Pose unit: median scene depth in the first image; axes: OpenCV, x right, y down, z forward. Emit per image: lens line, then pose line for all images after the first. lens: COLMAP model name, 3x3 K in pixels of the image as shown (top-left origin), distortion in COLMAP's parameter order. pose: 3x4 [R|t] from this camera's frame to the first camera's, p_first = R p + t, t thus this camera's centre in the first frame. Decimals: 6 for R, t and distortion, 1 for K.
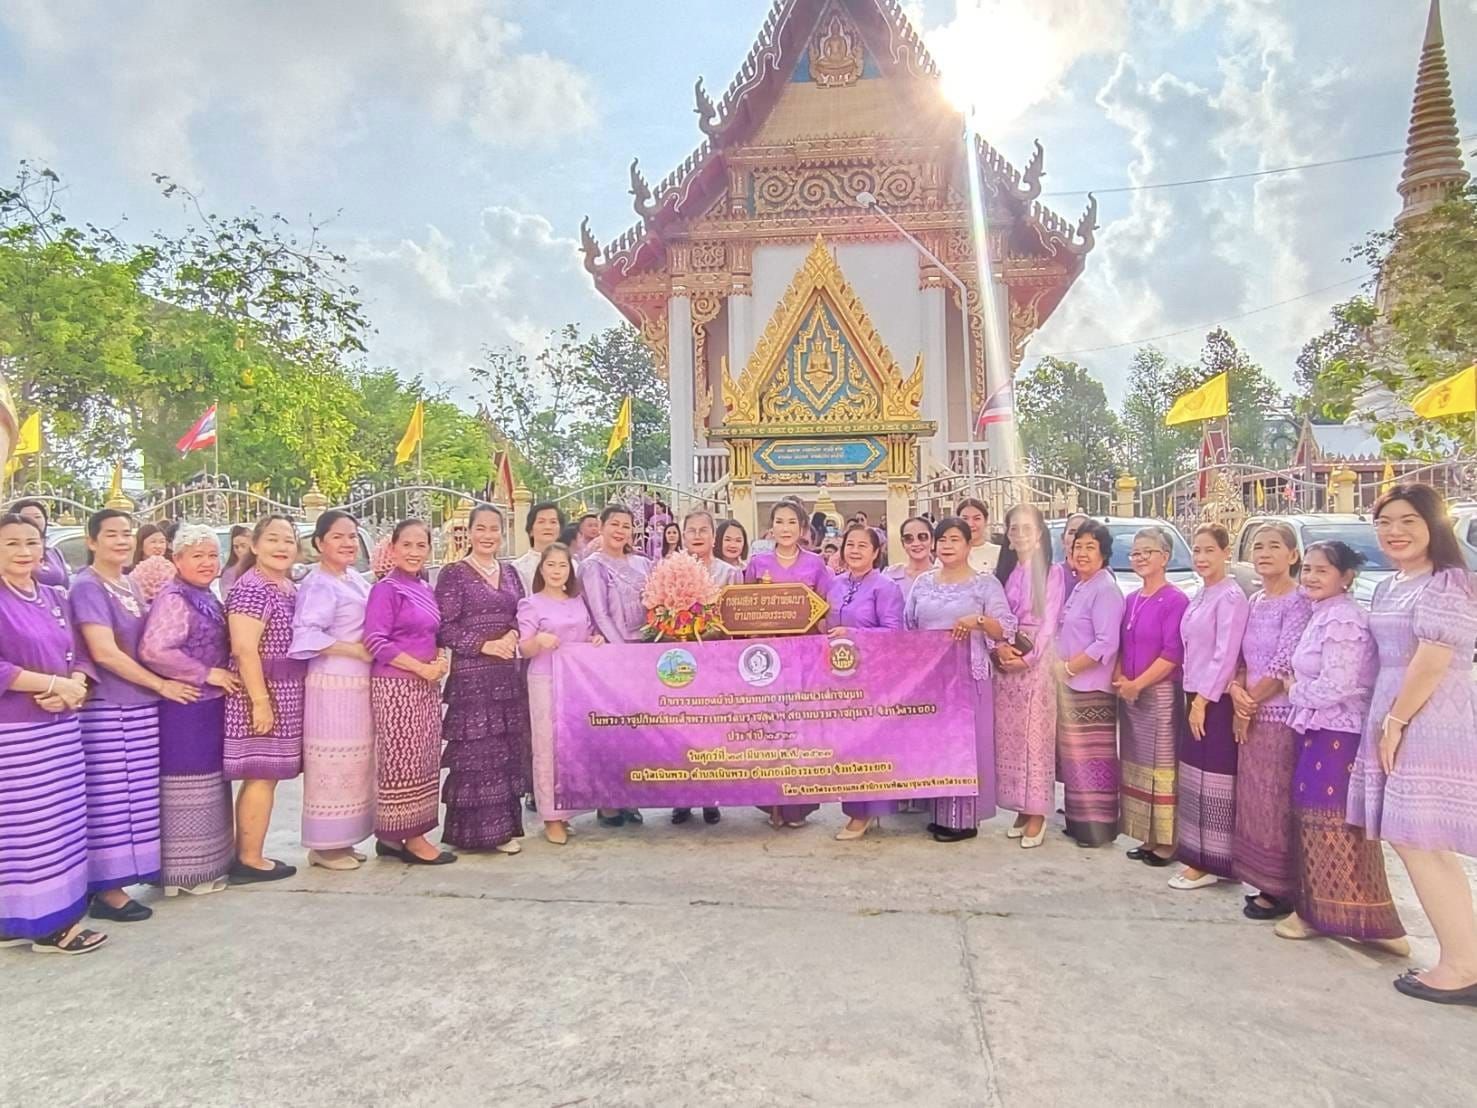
lens RADIAL K [[1029.0, 0, 744.6], [0, 1029.0, 500.3], [0, 0, 1]] dist [0.010863, 0.003362]
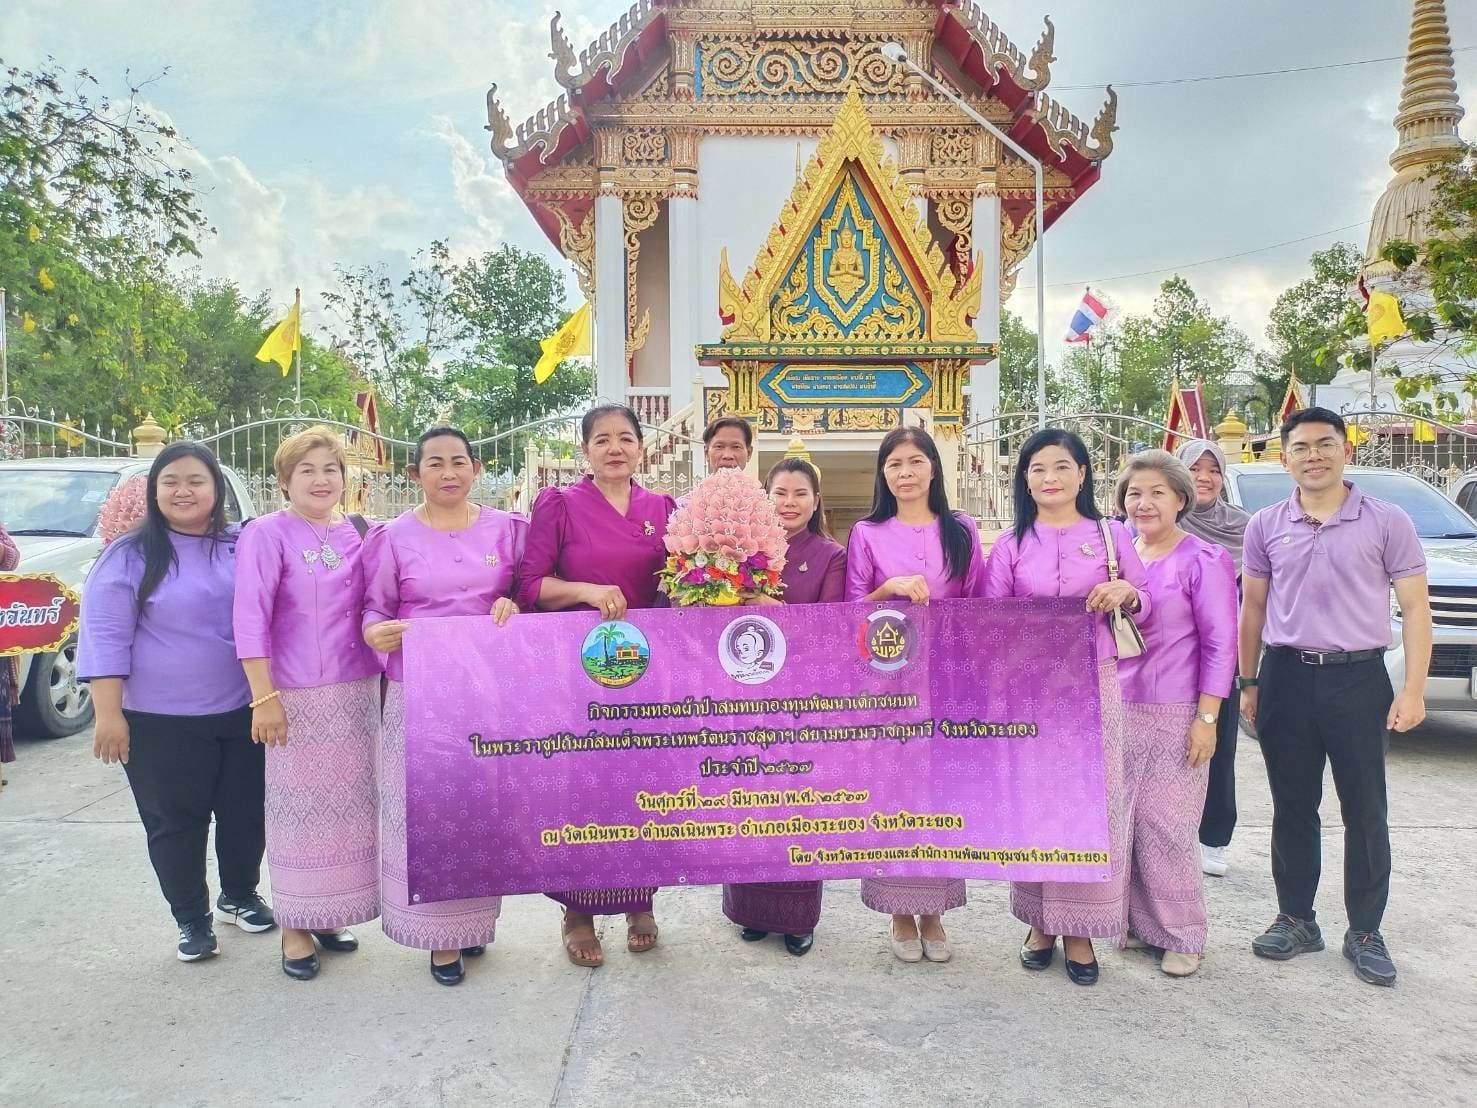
lens RADIAL K [[1097.0, 0, 738.7], [0, 1097.0, 553.9], [0, 0, 1]] dist [0.039092, -0.049432]
pose [[0.994134, 0.005015, 0.108038, -0.058984], [-0.014299, 0.996250, 0.085333, 0.007705], [-0.107205, -0.086377, 0.990478, 0.118779]]
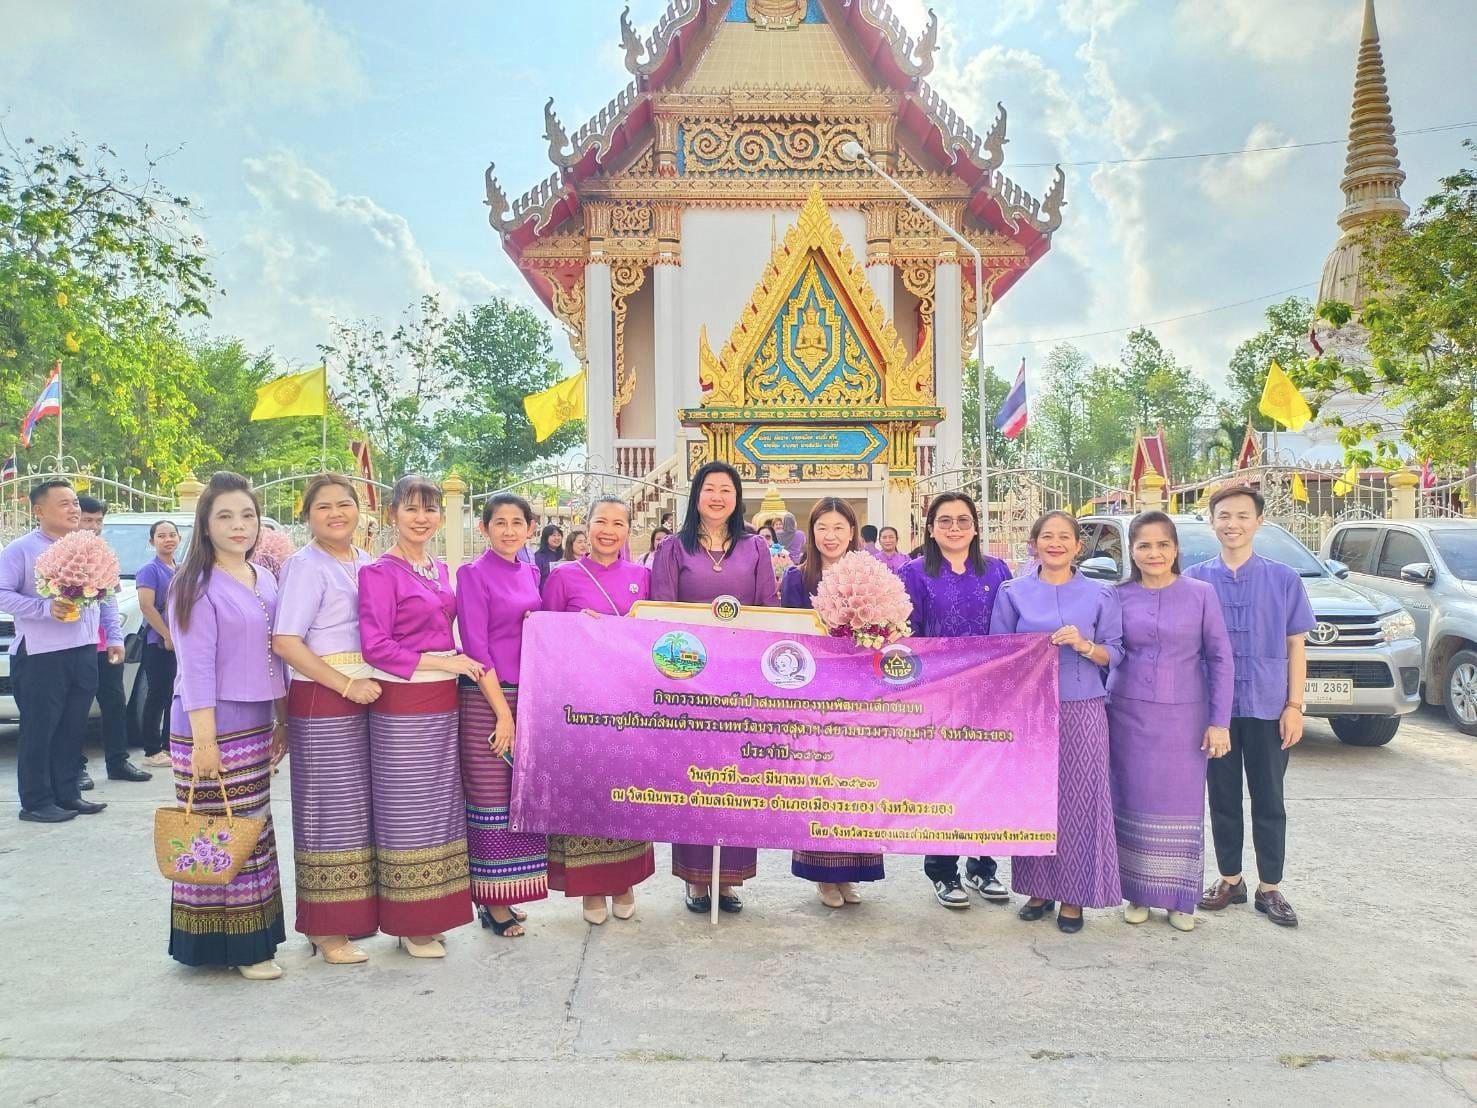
lens RADIAL K [[1098.8, 0, 738.7], [0, 1098.8, 546.6], [0, 0, 1]] dist [0.038735, -0.048876]
pose [[0.992496, 0.006156, 0.122125, -0.062949], [-0.011028, 0.999168, 0.039260, 0.003917], [-0.121782, -0.040312, 0.991738, 0.055195]]
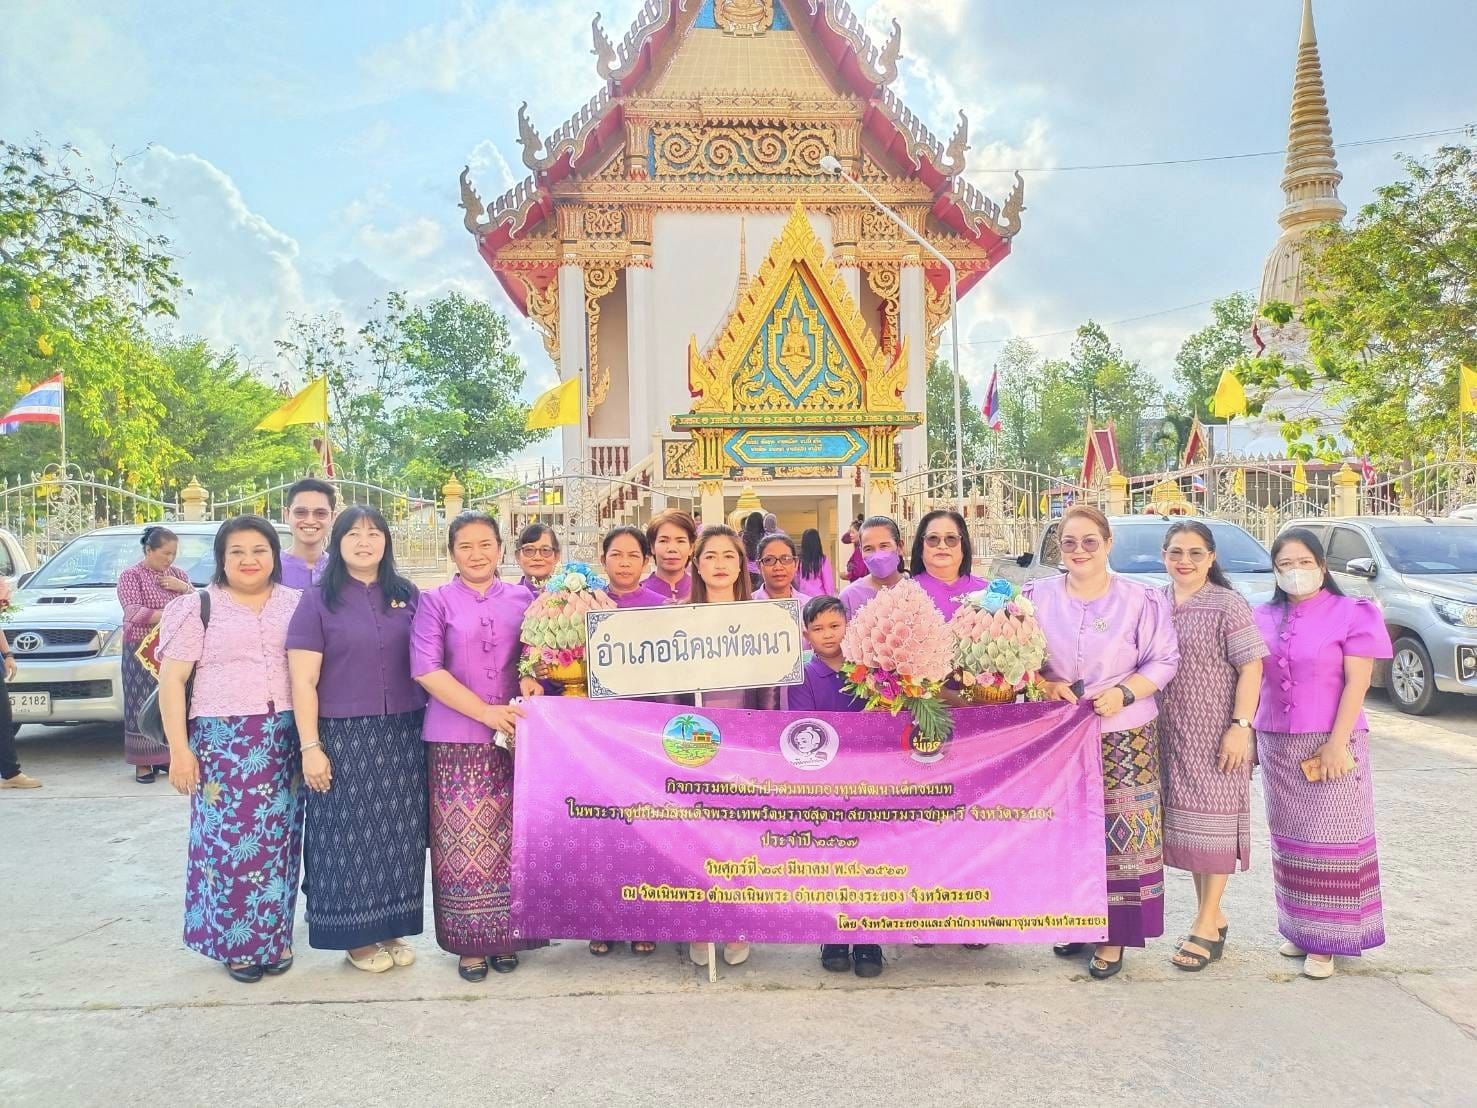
lens RADIAL K [[1097.0, 0, 738.7], [0, 1097.0, 553.9], [0, 0, 1]] dist [0.039092, -0.049432]
pose [[0.986307, -0.005463, 0.164831, -0.086696], [-0.003445, 0.998551, 0.053706, -0.001489], [-0.164886, -0.053539, 0.984858, 0.030707]]
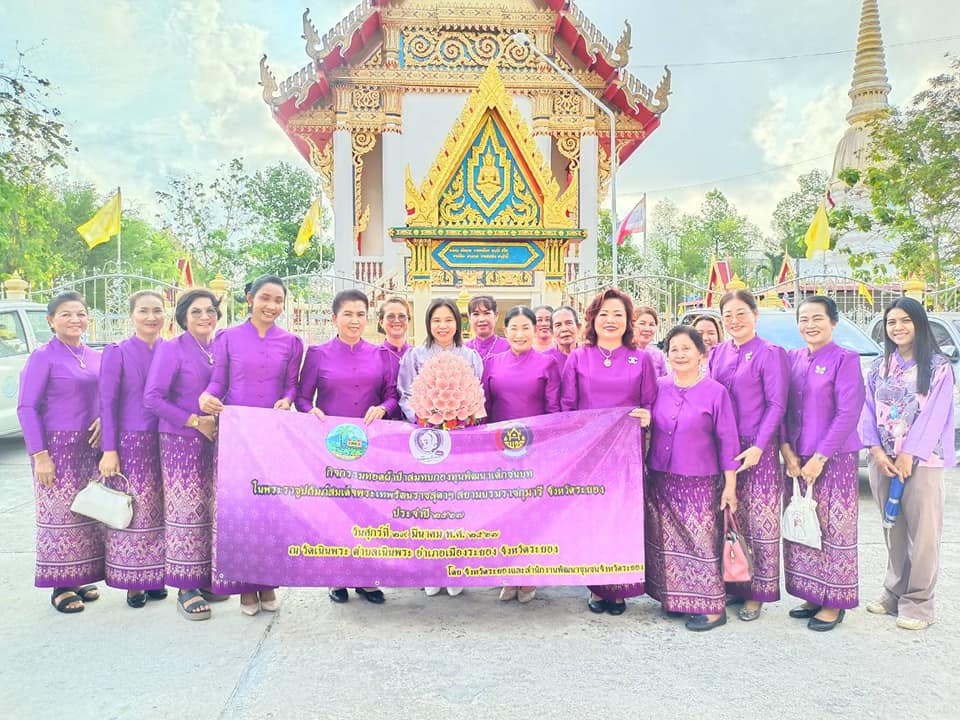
lens RADIAL K [[714.3, 0, 480.0], [0, 714.3, 360.0], [0, 0, 1]] dist [0.043233, -0.061444]
pose [[0.986526, 0.005800, 0.163501, -0.043008], [-0.018357, 0.996985, 0.075395, 0.008189], [-0.162571, -0.077381, 0.983658, 0.122844]]
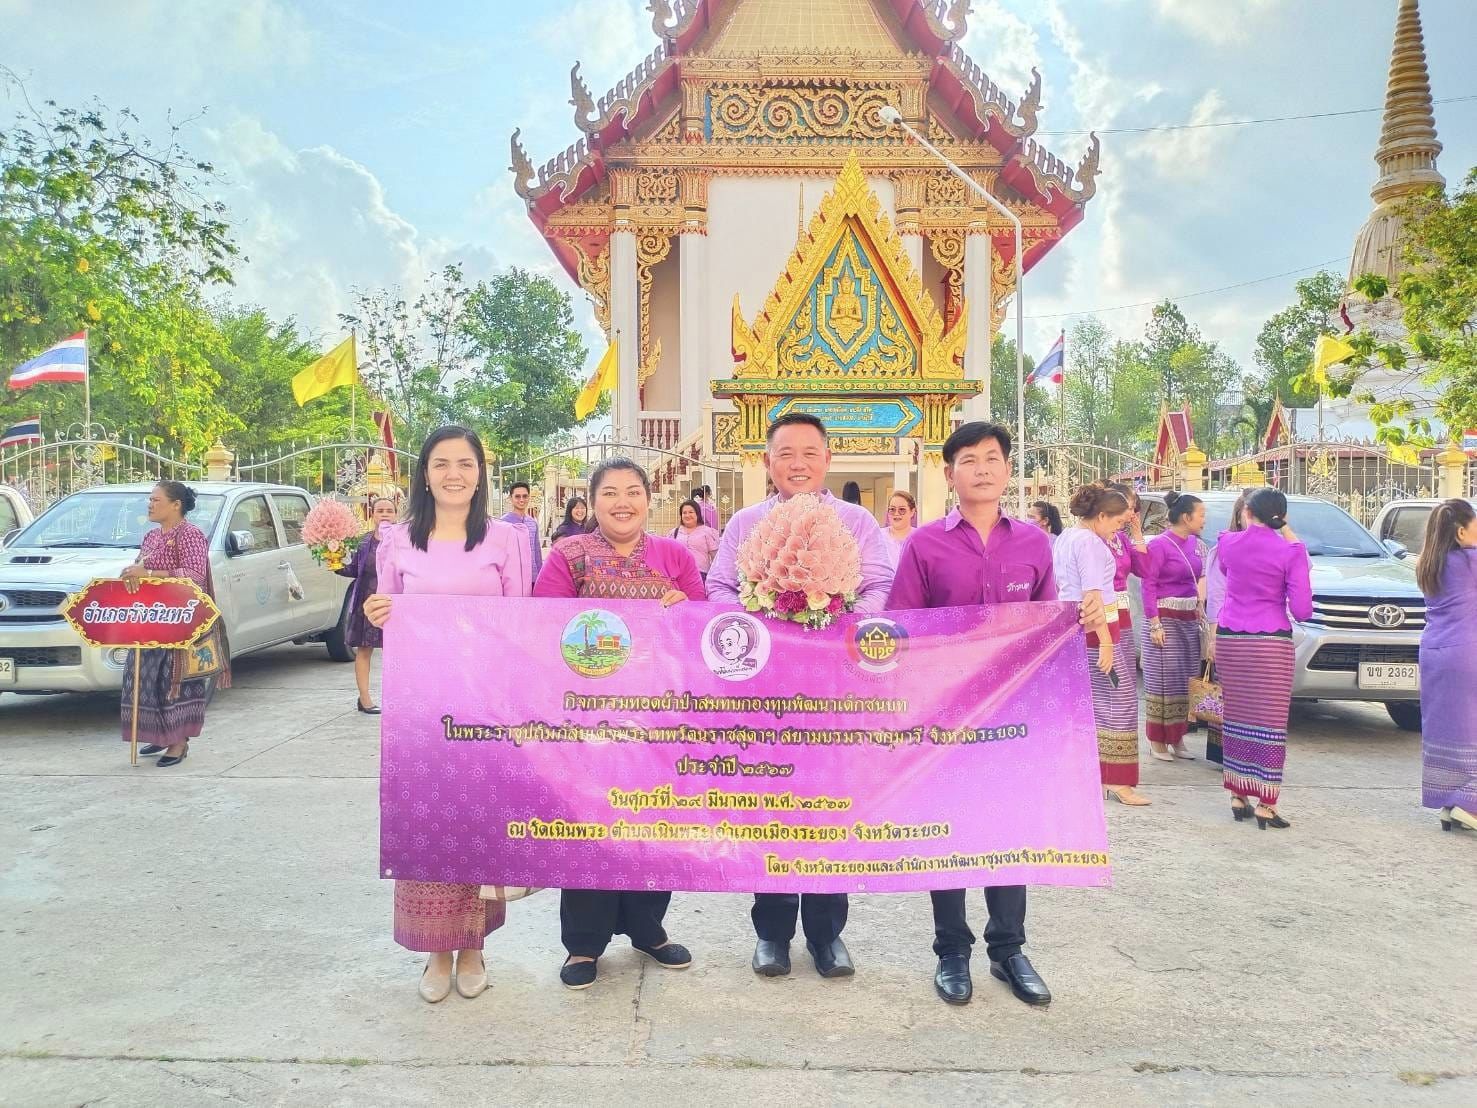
lens RADIAL K [[1091.4, 0, 738.5], [0, 1091.4, 554.0], [0, 0, 1]] dist [0.042498, -0.050223]
pose [[0.994056, 0.011415, 0.108272, -0.070015], [-0.019203, 0.997280, 0.071164, 0.003996], [-0.107165, -0.072820, 0.991571, 0.066418]]
